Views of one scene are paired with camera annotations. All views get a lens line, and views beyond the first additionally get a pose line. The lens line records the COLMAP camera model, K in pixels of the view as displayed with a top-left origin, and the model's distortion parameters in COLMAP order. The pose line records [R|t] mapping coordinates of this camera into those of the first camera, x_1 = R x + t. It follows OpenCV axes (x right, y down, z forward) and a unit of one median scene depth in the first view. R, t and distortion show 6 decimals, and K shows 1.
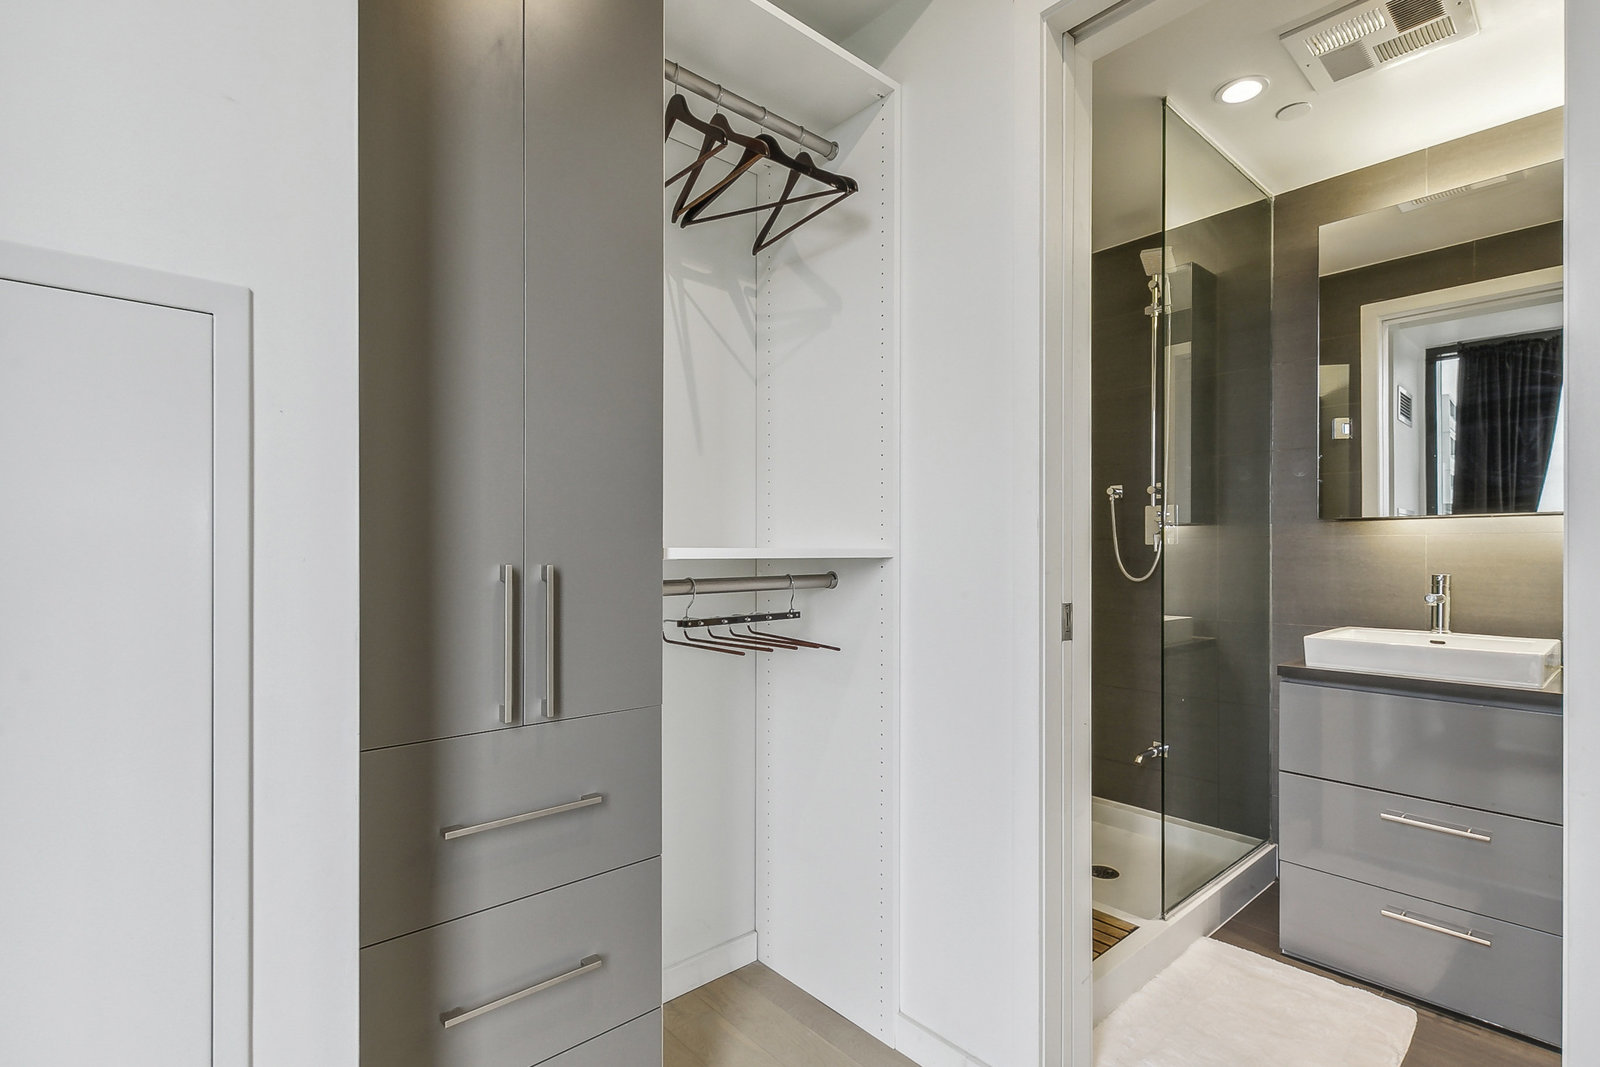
lens RADIAL K [[742.9, 0, 810.8], [0, 742.9, 544.7], [0, 0, 1]] dist [0.002522, -0.000732]
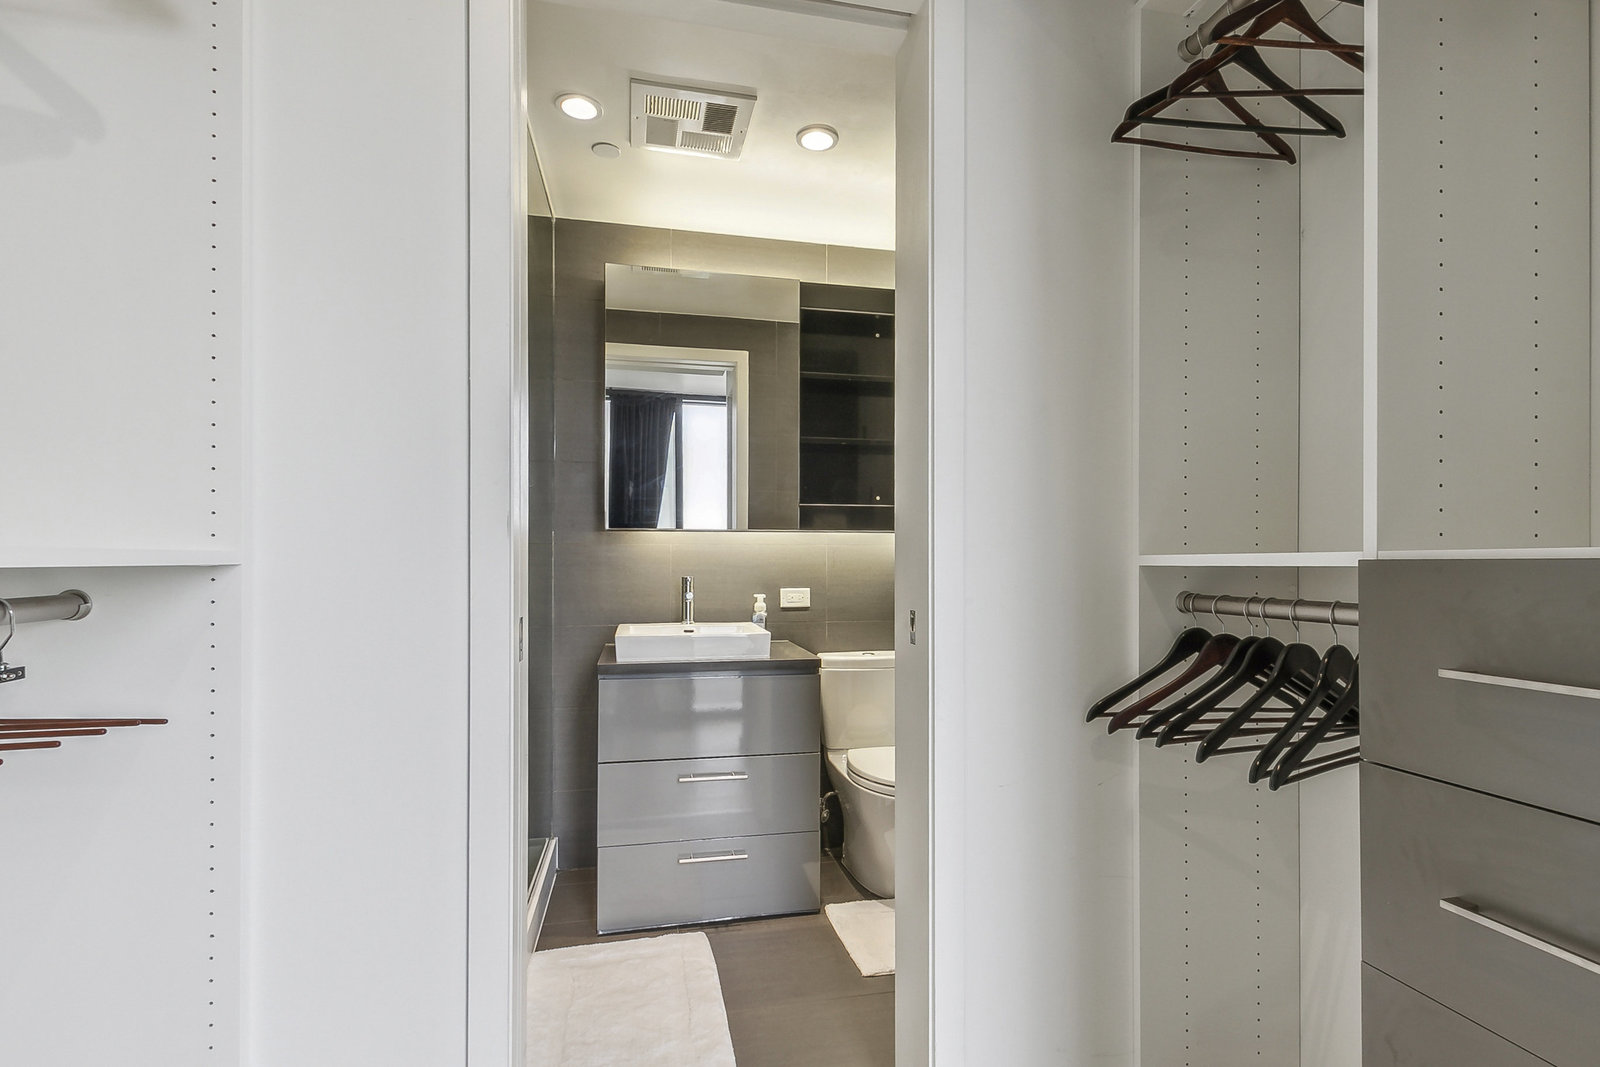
lens RADIAL K [[773.4, 0, 812.1], [0, 773.4, 552.5], [0, 0, 1]] dist [0.002716, 0.000004]
pose [[0.482390, 0.010014, 0.875899, -0.164529], [-0.010713, 0.999927, -0.005532, 0.004008], [-0.875891, -0.006715, 0.482462, 0.169386]]
